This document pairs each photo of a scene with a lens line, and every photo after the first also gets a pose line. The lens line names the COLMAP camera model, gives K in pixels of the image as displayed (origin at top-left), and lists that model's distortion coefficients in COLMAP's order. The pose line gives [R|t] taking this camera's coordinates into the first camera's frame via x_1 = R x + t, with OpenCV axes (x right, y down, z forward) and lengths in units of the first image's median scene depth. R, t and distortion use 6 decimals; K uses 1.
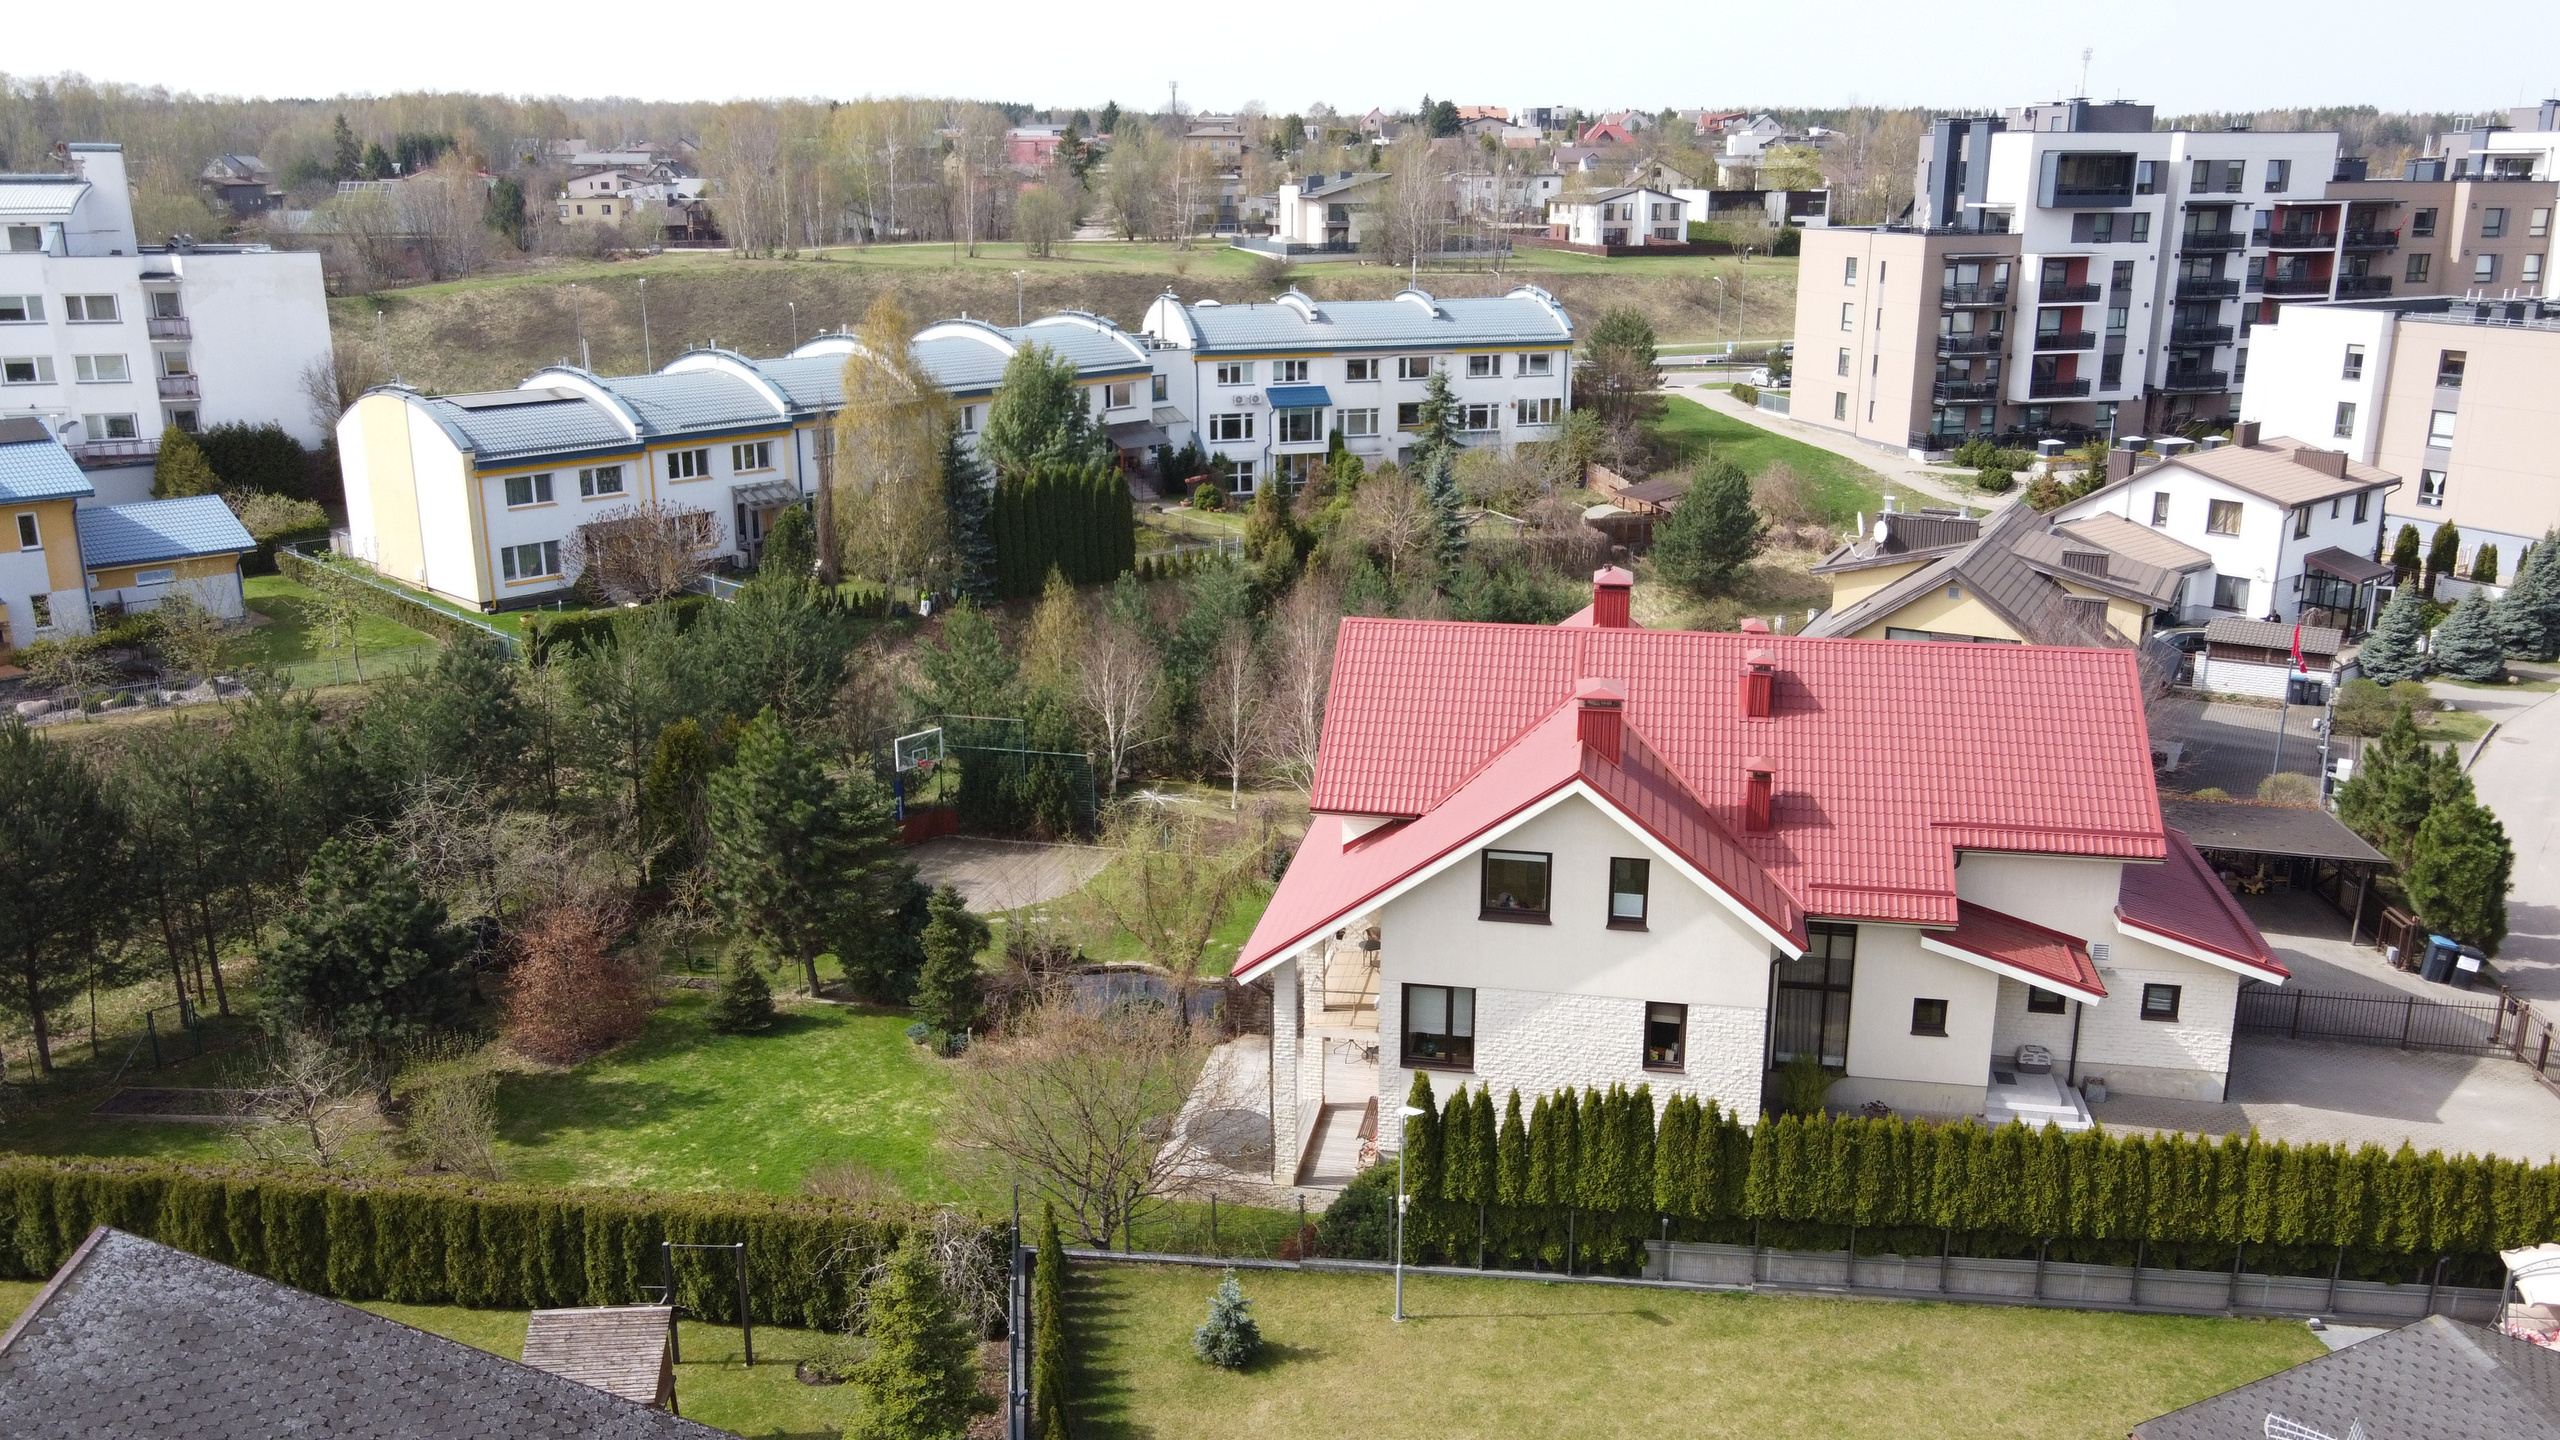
lens RADIAL K [[1975.7, 0, 1282.3], [0, 1975.7, 719.4], [0, 0, 1]] dist [-0.009861, 0.040996]
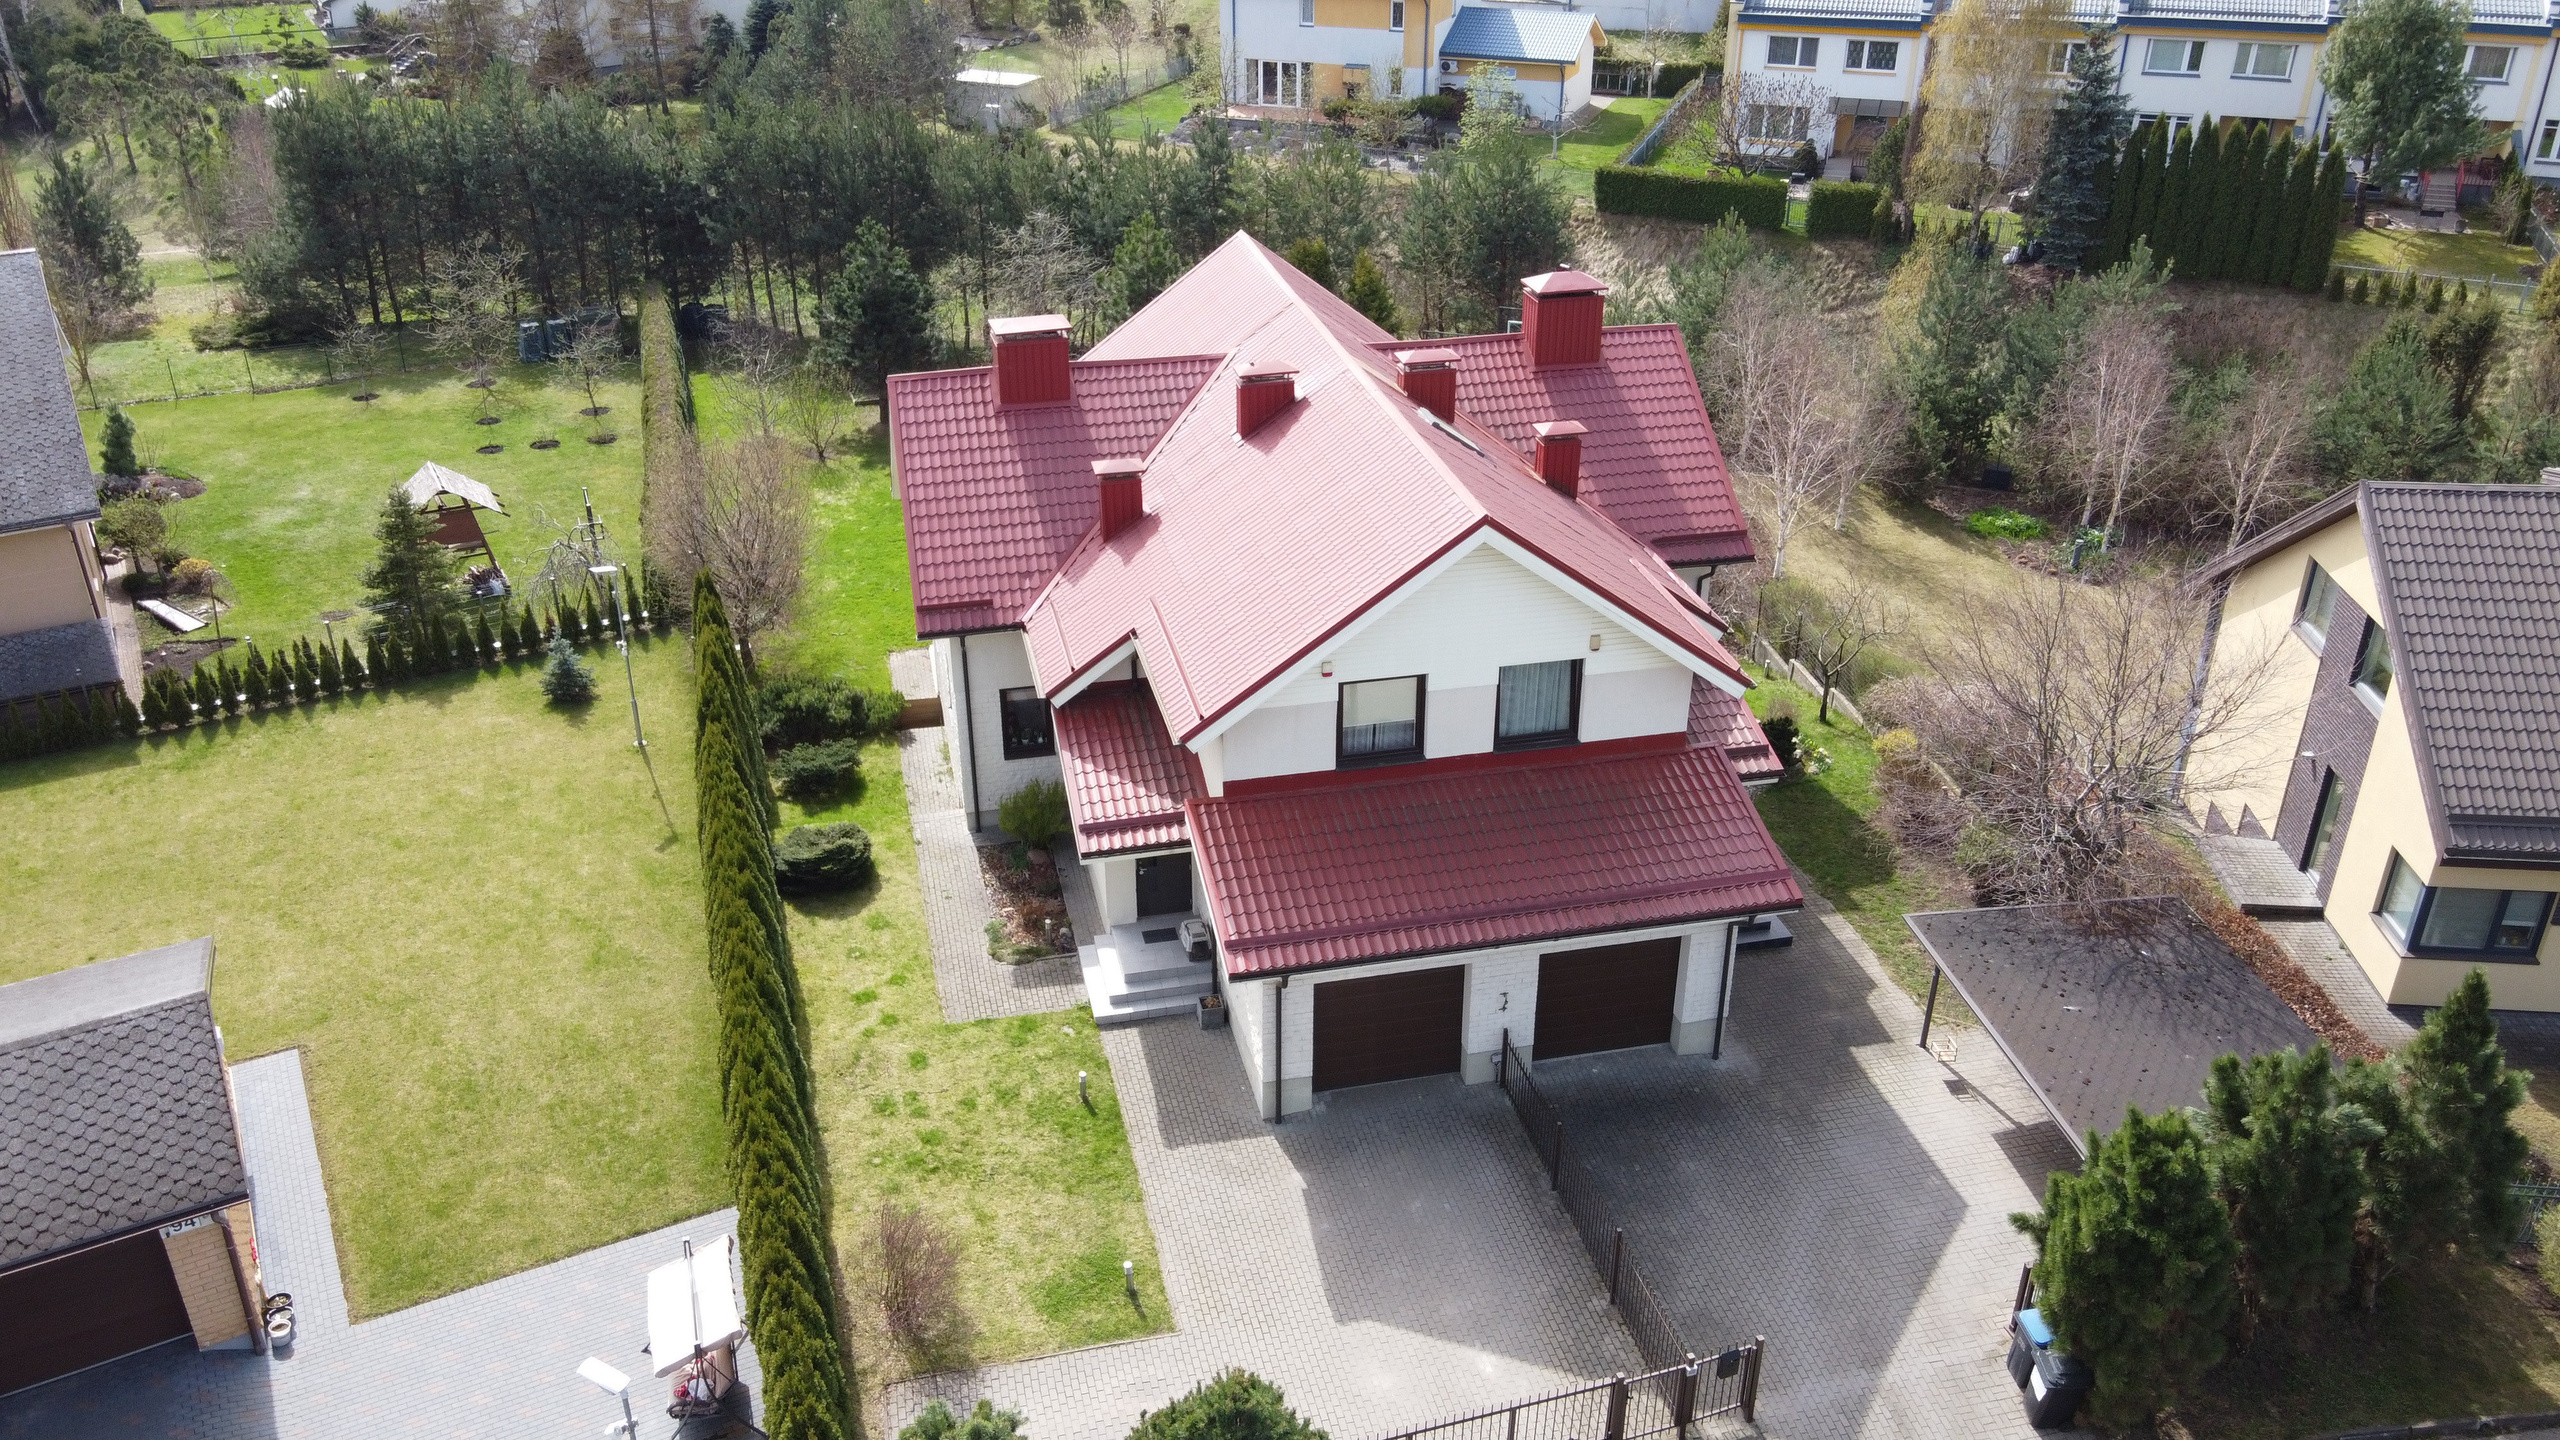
lens RADIAL K [[1975.7, 0, 1281.3], [0, 1975.7, 723.6], [0, 0, 1]] dist [-0.009861, 0.040996]
pose [[0.400919, 0.424905, -0.811615, 0.465185], [-0.250469, 0.903018, 0.349031, -0.089149], [0.881209, 0.063351, 0.468463, 0.303681]]
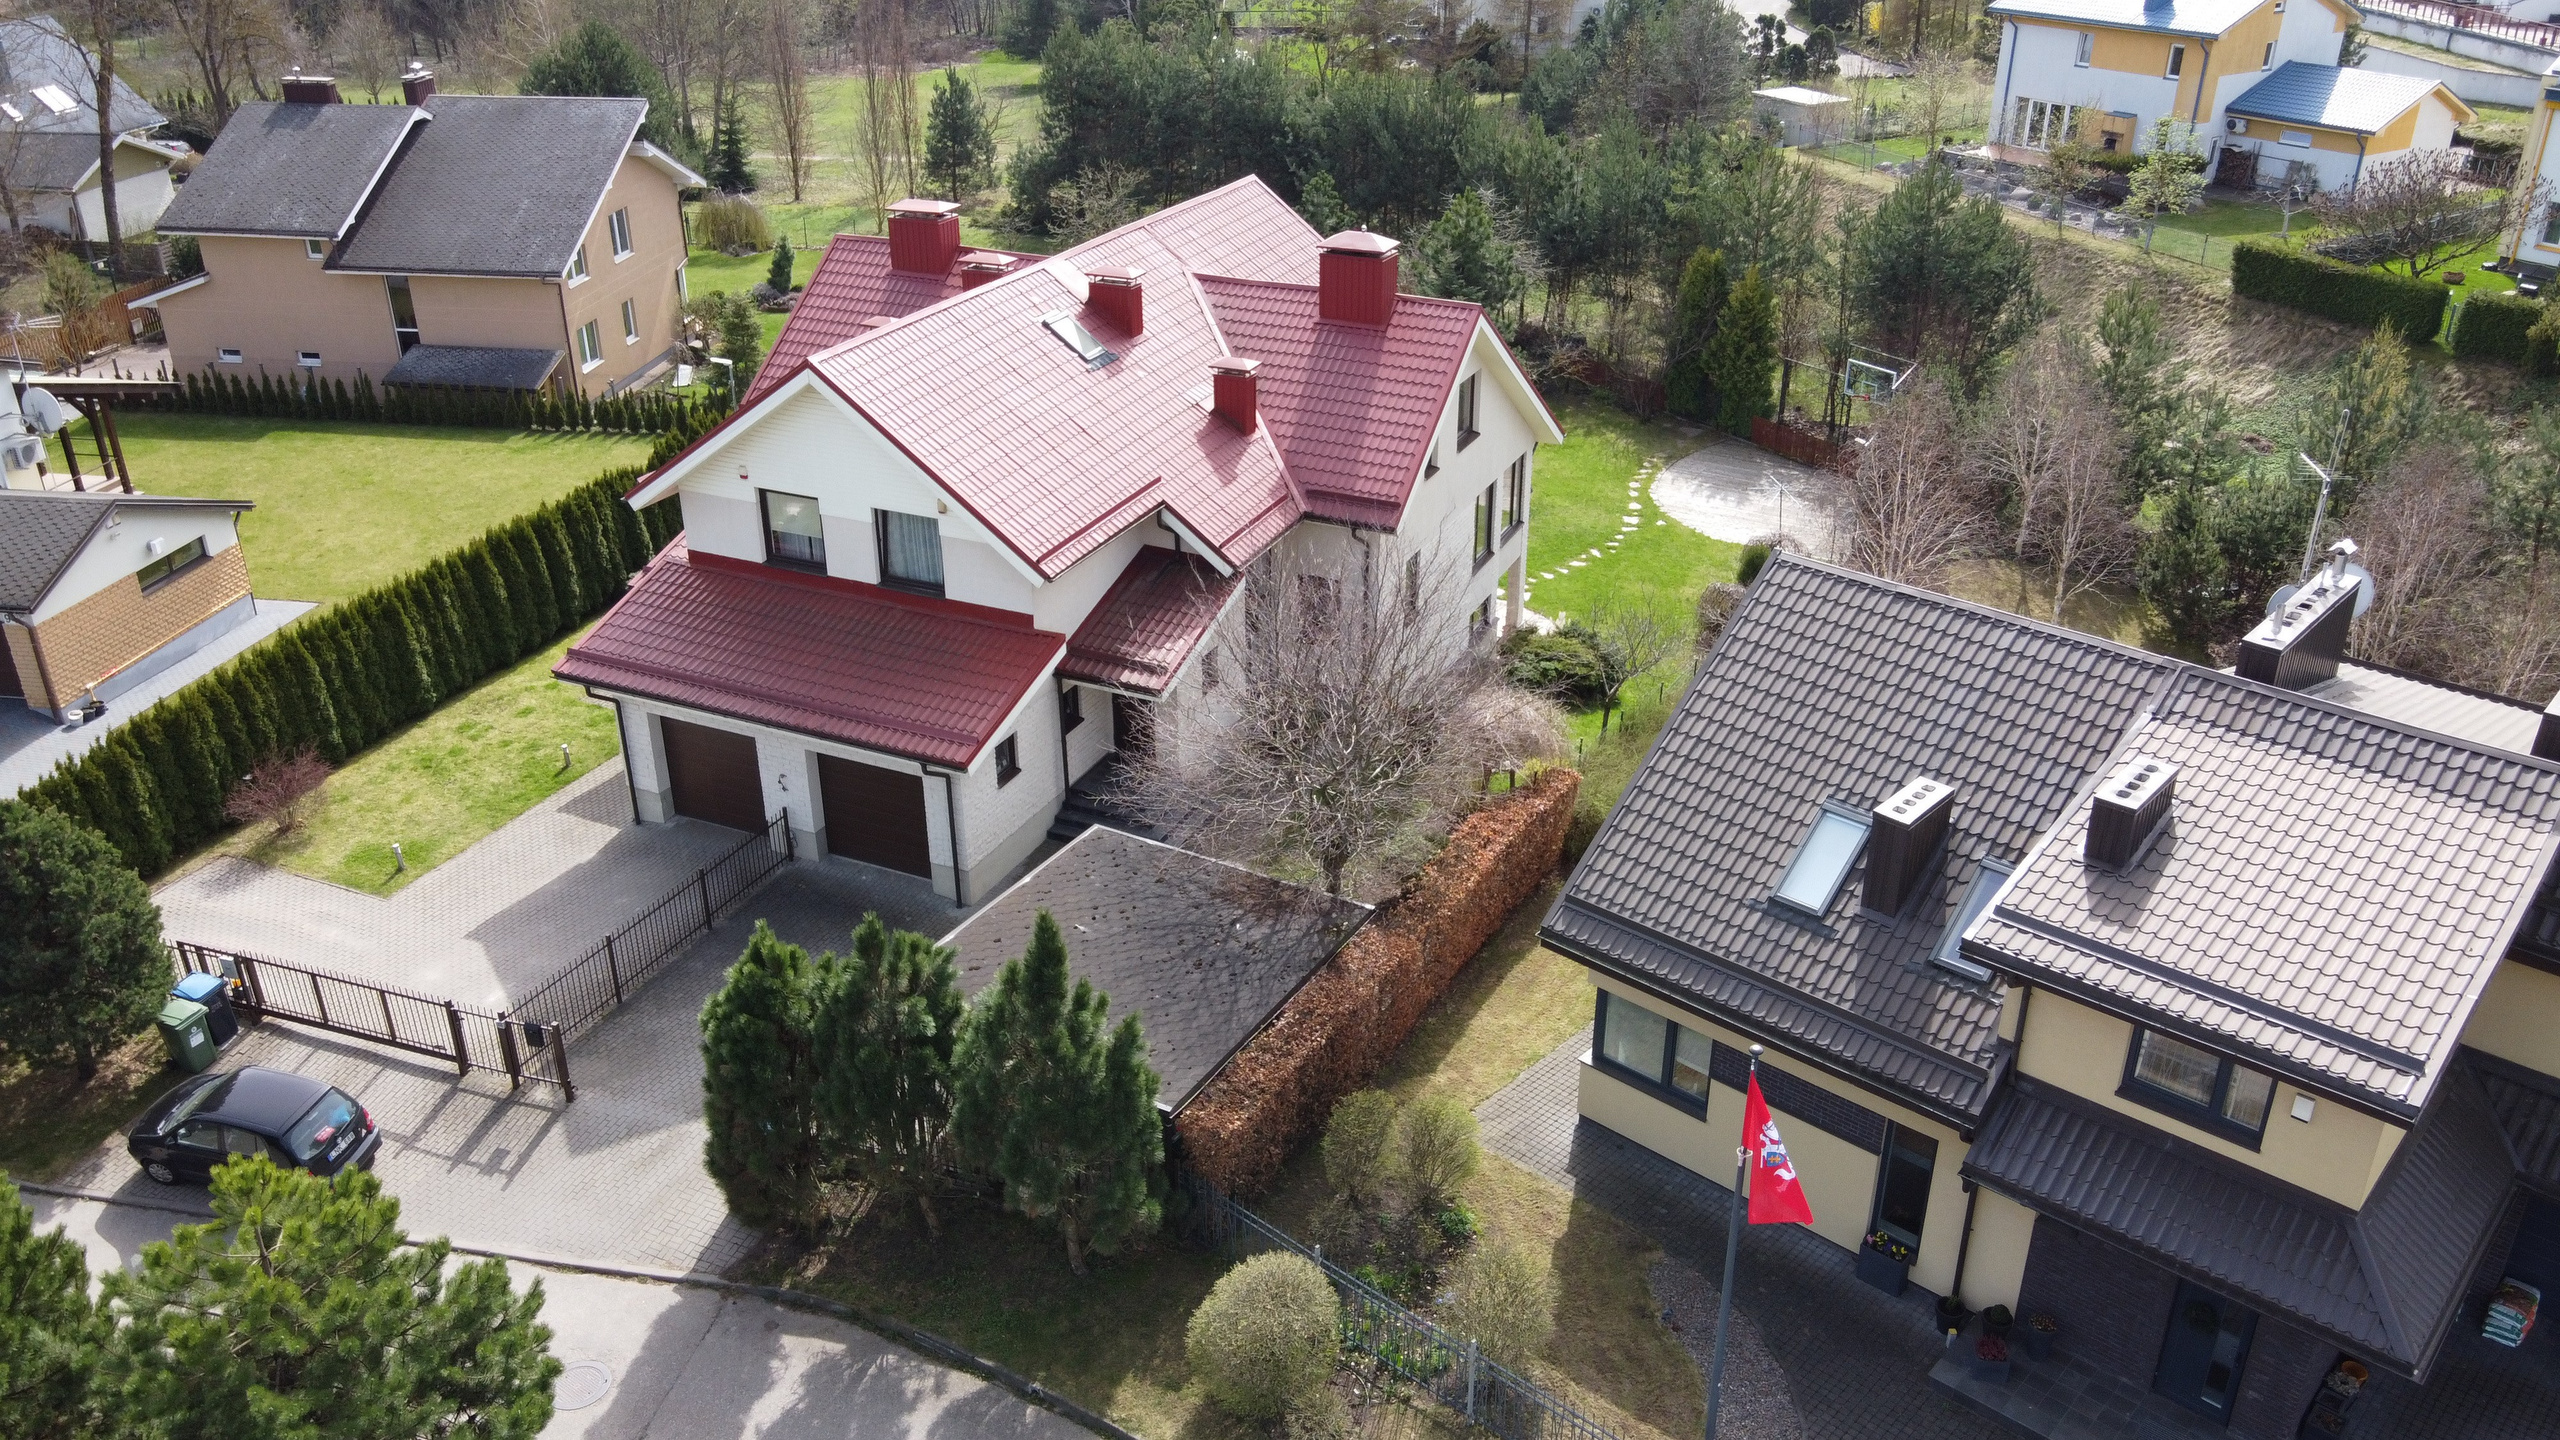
lens RADIAL K [[1975.7, 0, 1273.3], [0, 1975.7, 714.6], [0, 0, 1]] dist [-0.009861, 0.040996]
pose [[-0.243951, 0.429708, -0.869390, 0.538105], [-0.260319, 0.834558, 0.485538, -0.164747], [0.934196, 0.344766, -0.091730, 0.617855]]
